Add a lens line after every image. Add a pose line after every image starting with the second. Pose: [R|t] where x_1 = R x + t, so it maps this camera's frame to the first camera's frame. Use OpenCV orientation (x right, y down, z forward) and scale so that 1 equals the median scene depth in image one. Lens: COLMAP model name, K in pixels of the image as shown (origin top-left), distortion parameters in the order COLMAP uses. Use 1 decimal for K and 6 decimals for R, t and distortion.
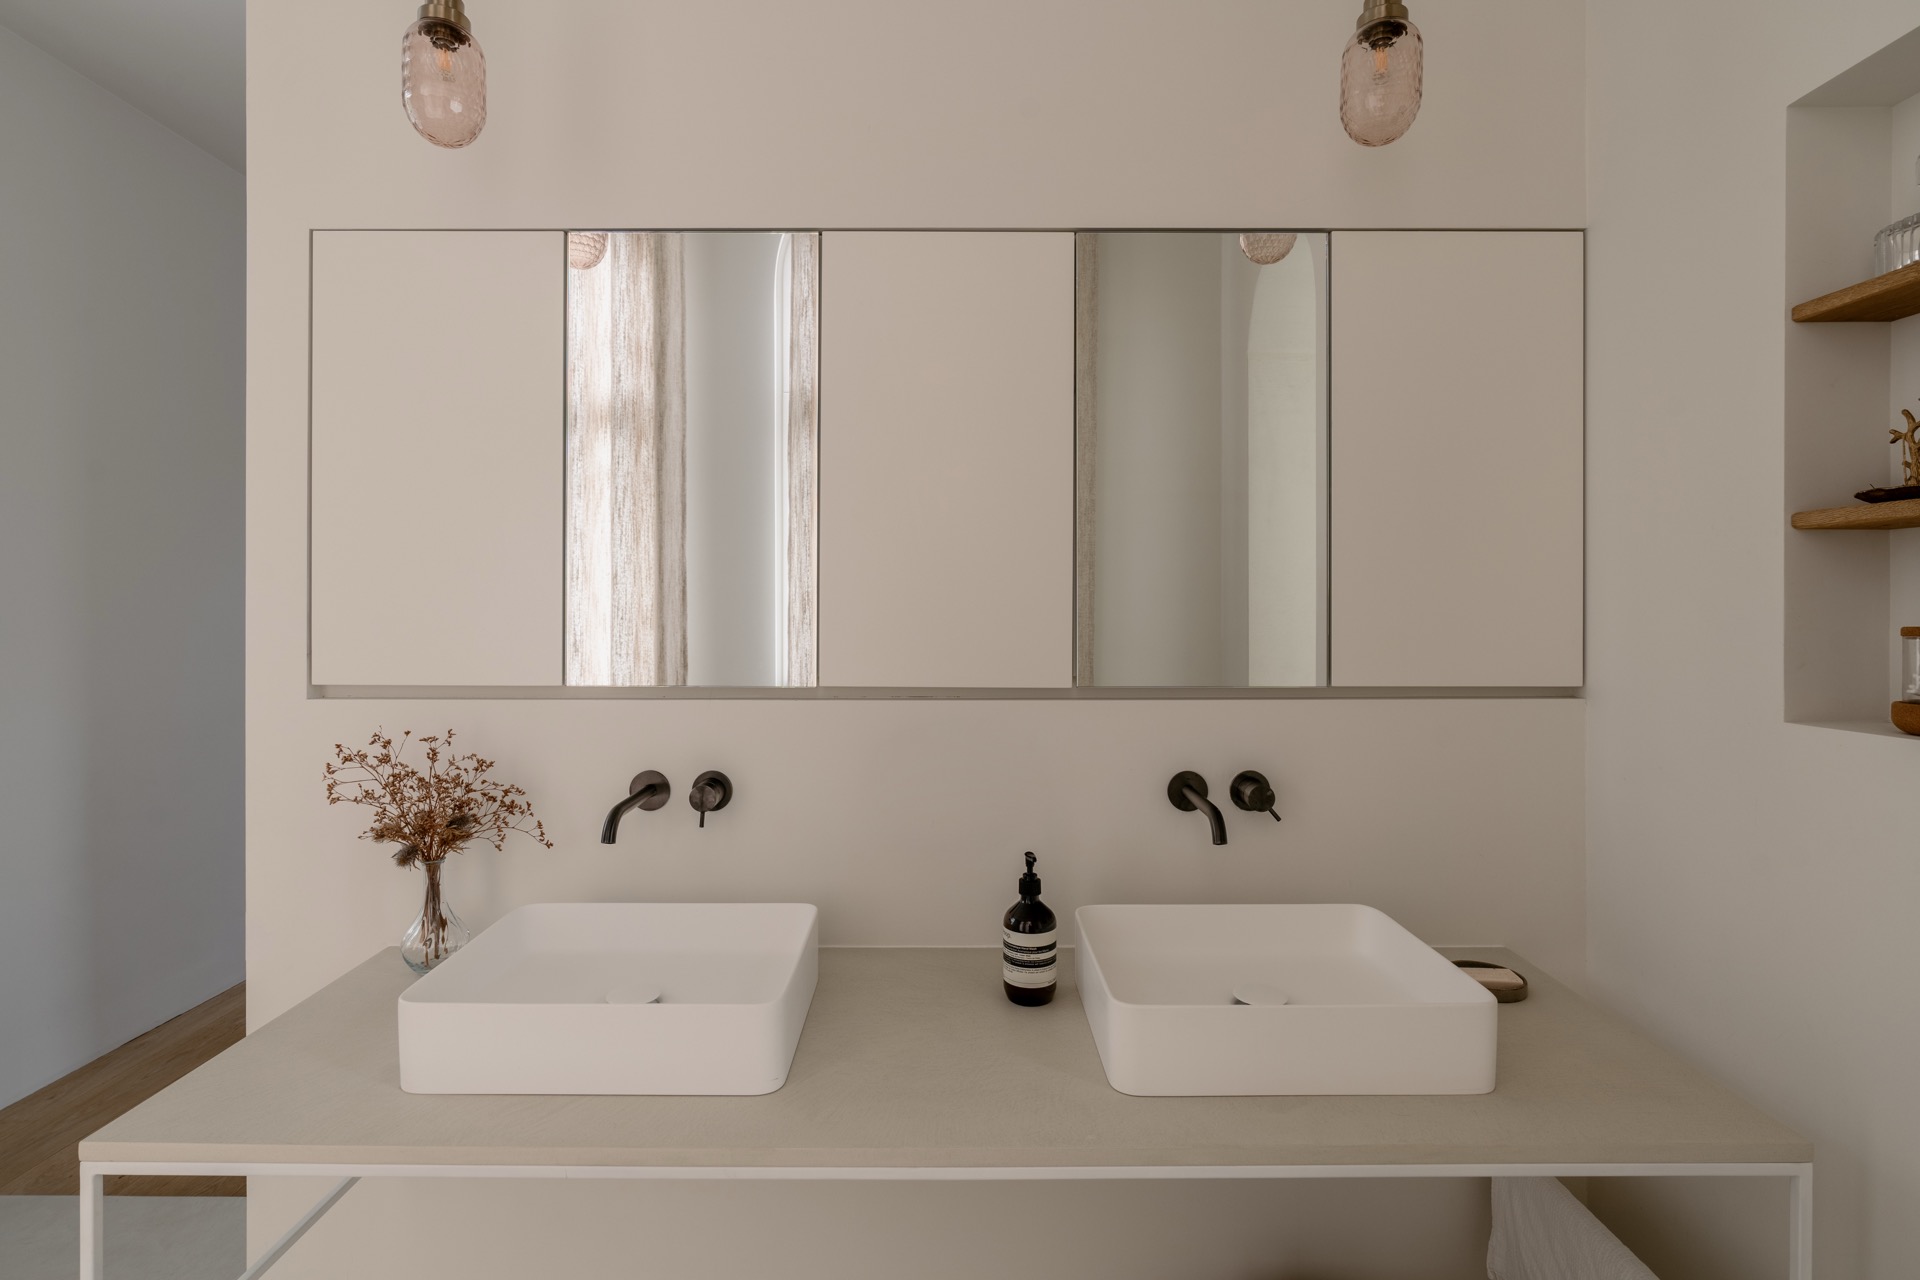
lens RADIAL K [[954.3, 0, 941.3], [0, 954.3, 621.1], [0, 0, 1]] dist [-0.005228, 0.002718]
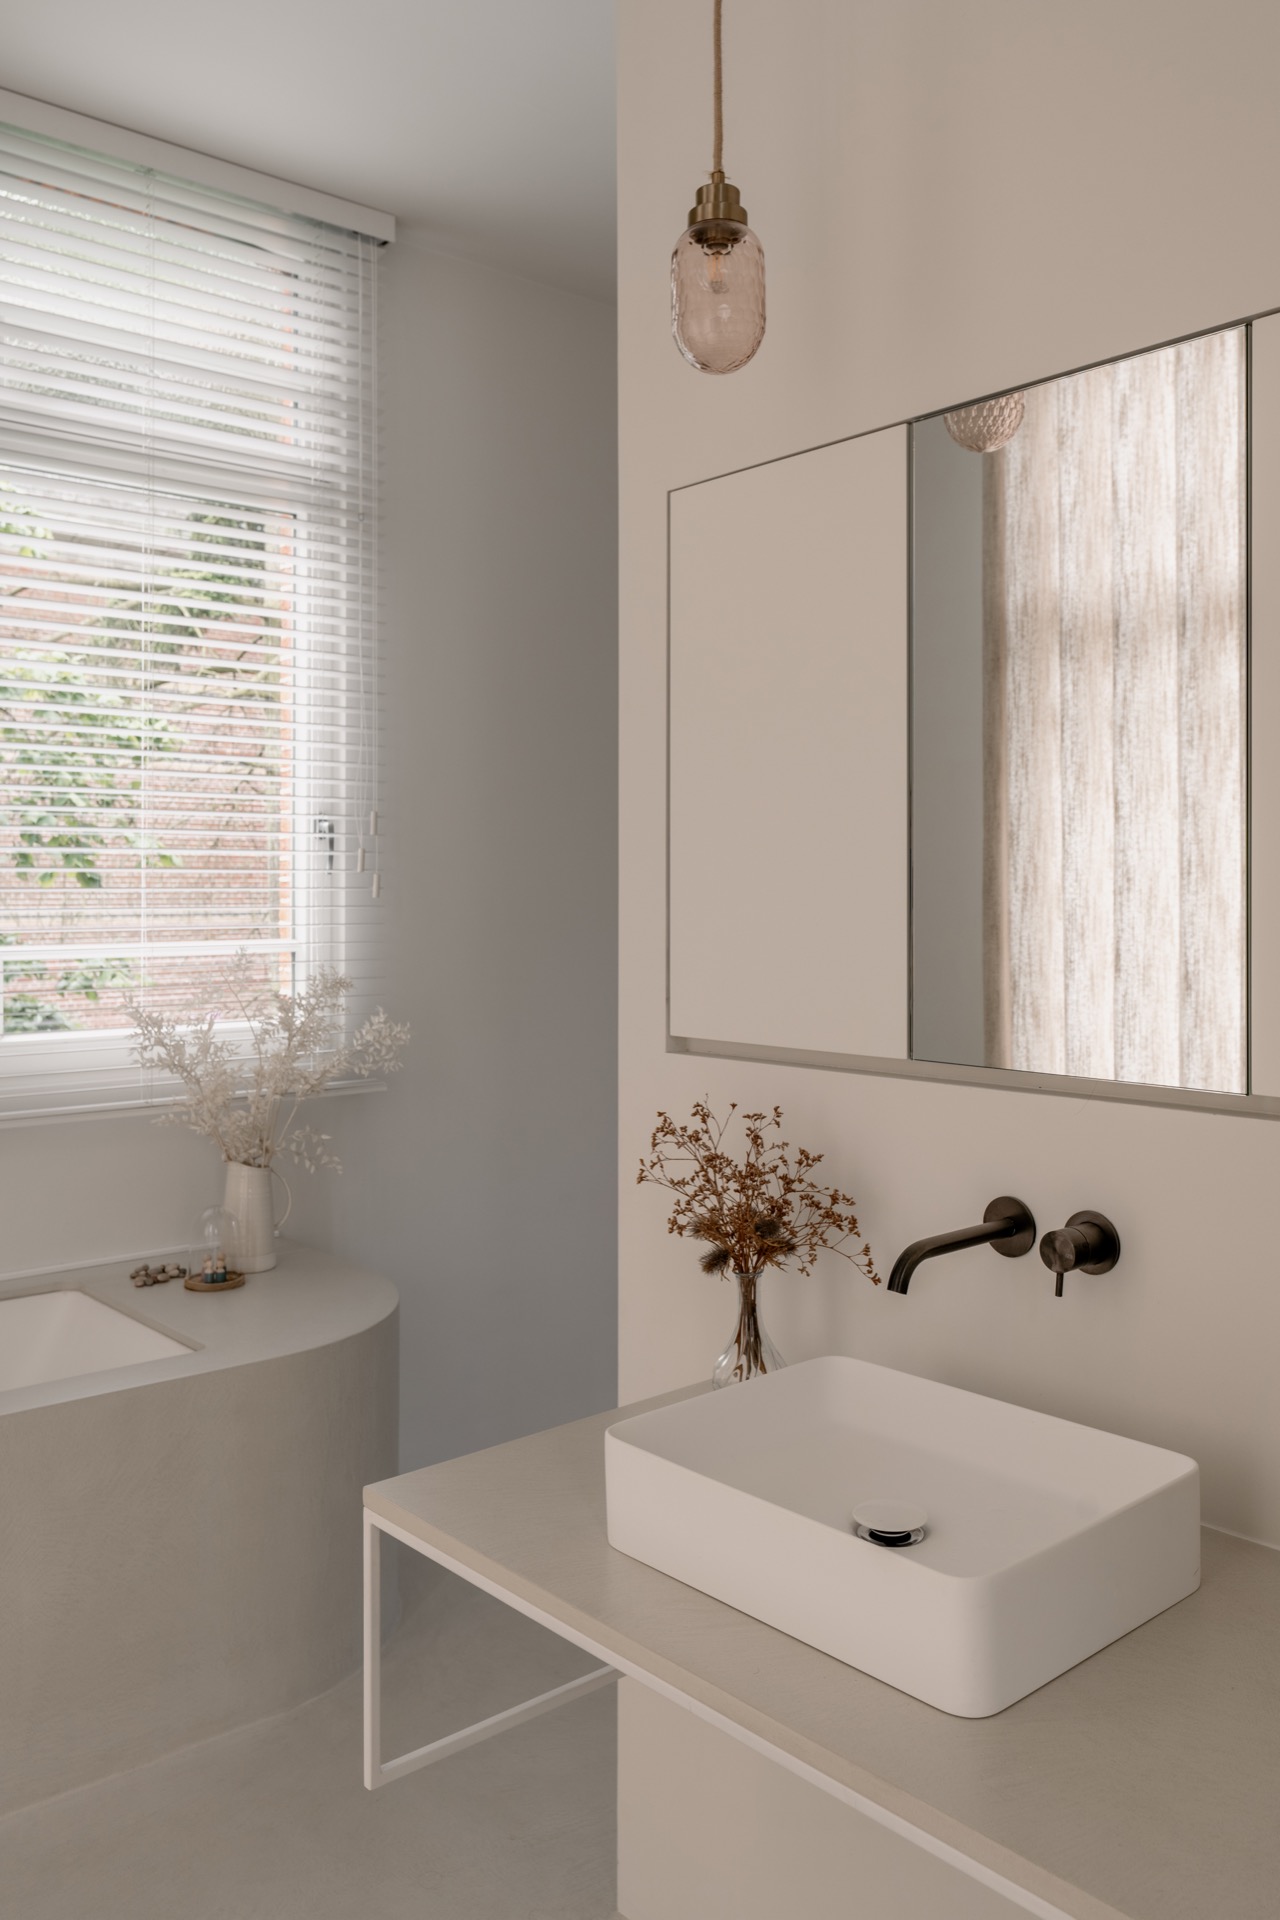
lens RADIAL K [[1548.2, 0, 593.5], [0, 1548.2, 893.8], [0, 0, 1]] dist [0.012328, -0.002781]
pose [[0.647492, -0.007571, -0.762035, 0.345796], [-0.002731, 0.999921, -0.012255, -0.042608], [0.762068, 0.010016, 0.647420, 0.074788]]
